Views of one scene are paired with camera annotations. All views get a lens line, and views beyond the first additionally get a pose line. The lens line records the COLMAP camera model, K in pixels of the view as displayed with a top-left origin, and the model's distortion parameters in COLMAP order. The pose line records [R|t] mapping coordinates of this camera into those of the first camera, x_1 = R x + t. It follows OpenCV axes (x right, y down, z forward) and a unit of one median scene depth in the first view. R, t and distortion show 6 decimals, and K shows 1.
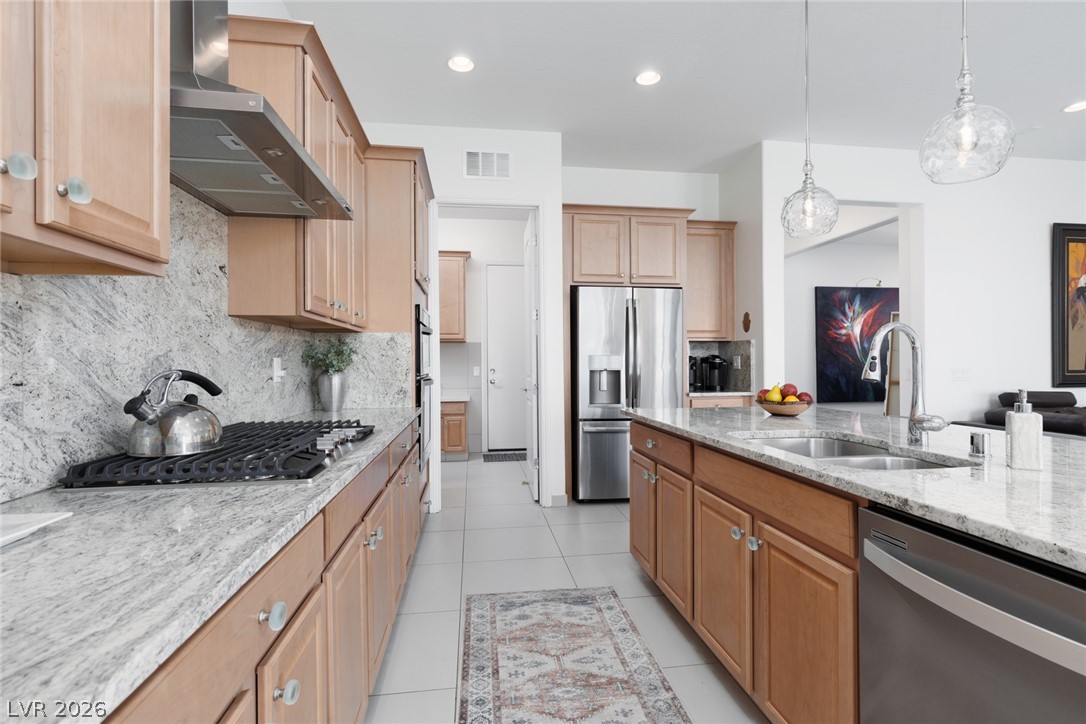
lens RADIAL K [[562.6, 0, 543.0], [0, 562.6, 362.0], [0, 0, 1]] dist [-0.003628, -0.000449]
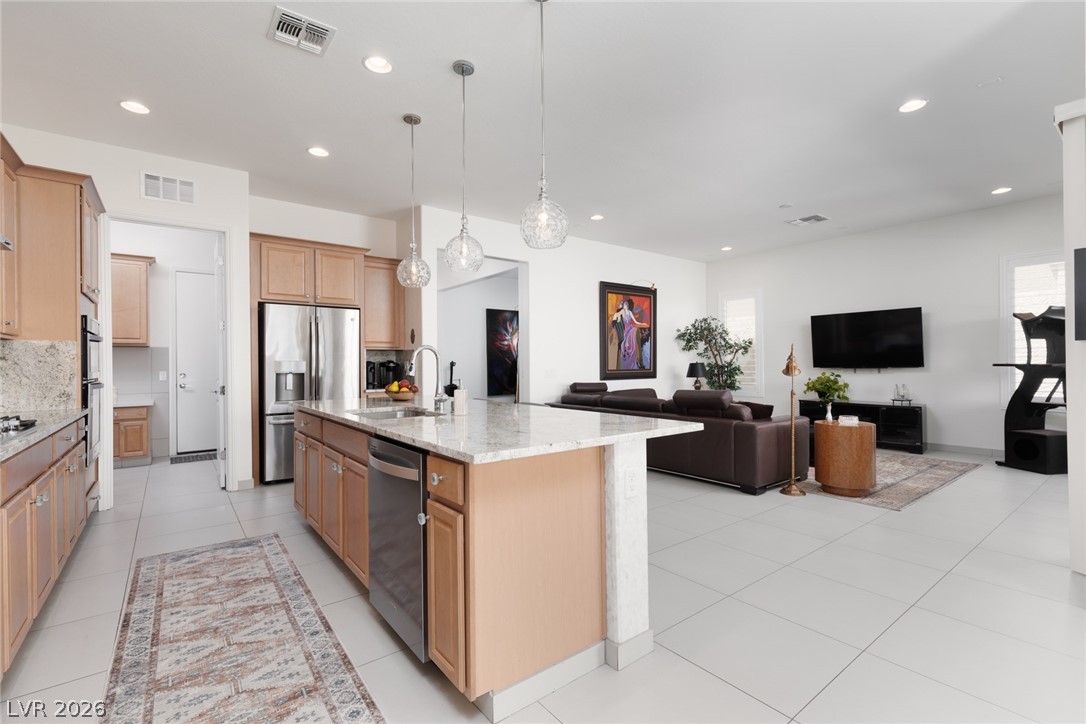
lens RADIAL K [[487.1, 0, 543.0], [0, 487.1, 362.0], [0, 0, 1]] dist [0.003642, 0.000300]
pose [[0.860439, -0.000174, 0.509553, 0.044095], [0.003905, 0.999973, -0.006252, -0.000767], [-0.509538, 0.007369, 0.860416, -0.197377]]
